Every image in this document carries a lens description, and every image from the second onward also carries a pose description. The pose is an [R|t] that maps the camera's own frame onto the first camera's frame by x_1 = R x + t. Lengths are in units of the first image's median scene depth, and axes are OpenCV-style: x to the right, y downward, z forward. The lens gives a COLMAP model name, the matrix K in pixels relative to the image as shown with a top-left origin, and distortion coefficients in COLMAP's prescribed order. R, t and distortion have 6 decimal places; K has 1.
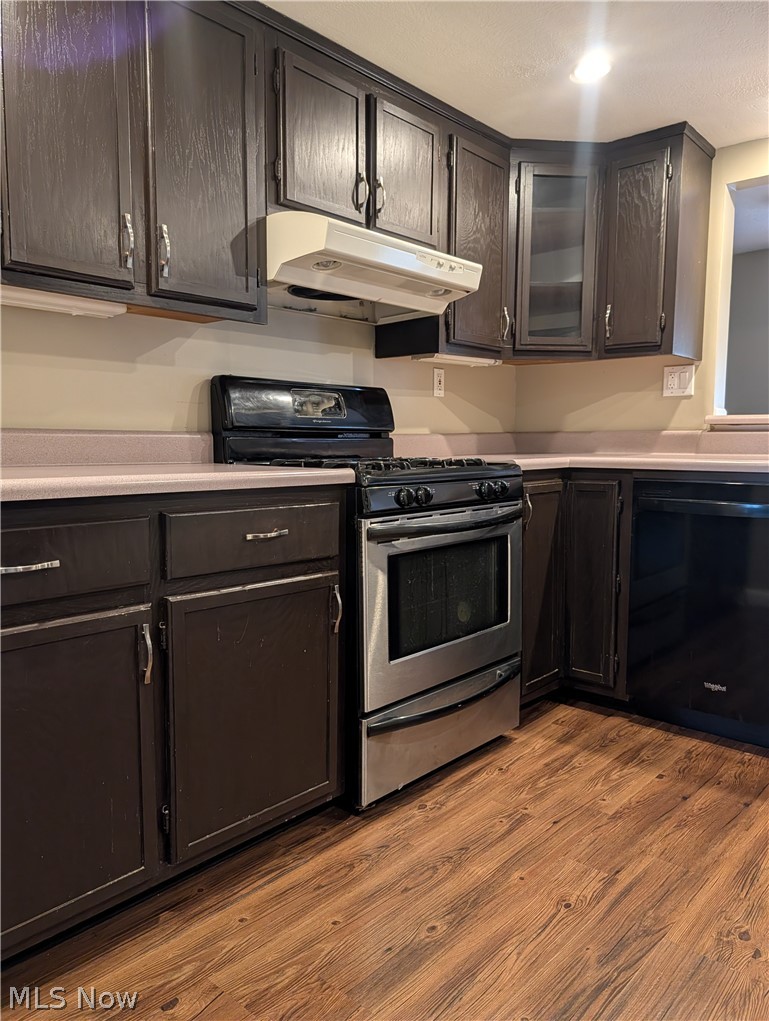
lens RADIAL K [[747.8, 0, 384.5], [0, 747.8, 510.5], [0, 0, 1]] dist [0.000501, -0.010658]
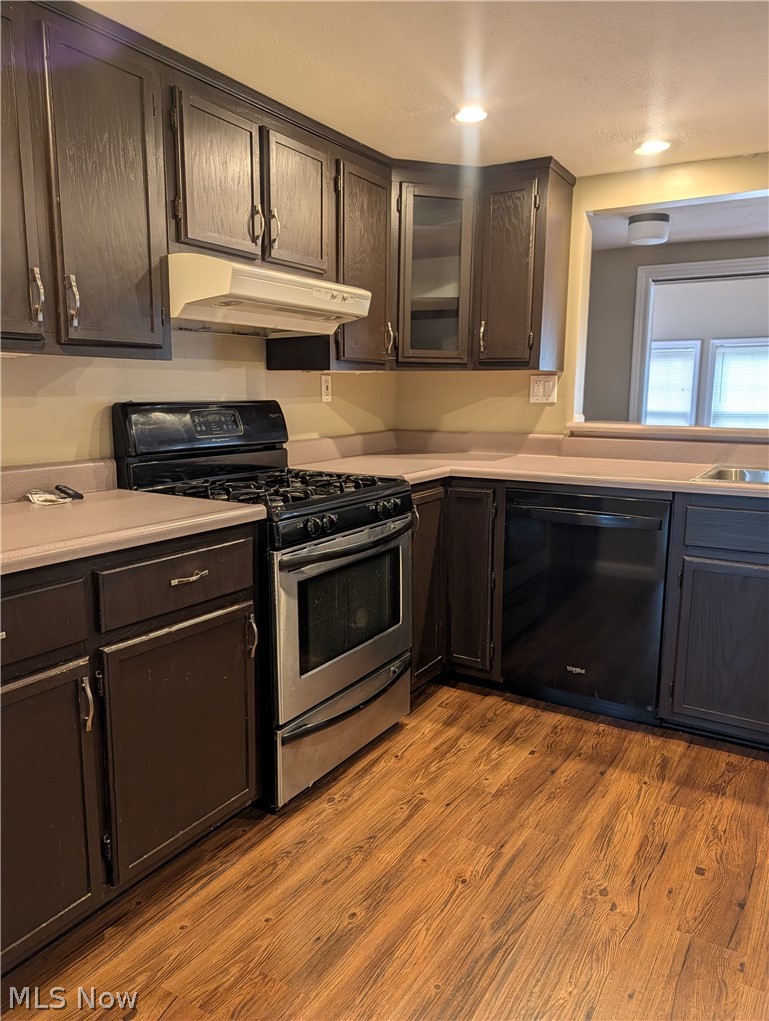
lens RADIAL K [[746.9, 0, 381.9], [0, 746.9, 510.7], [0, 0, 1]] dist [0.005888, -0.013826]
pose [[0.984286, -0.026877, 0.174522, -0.058355], [0.014755, 0.997411, 0.070388, -0.112966], [-0.175962, -0.066707, 0.982134, -0.082272]]
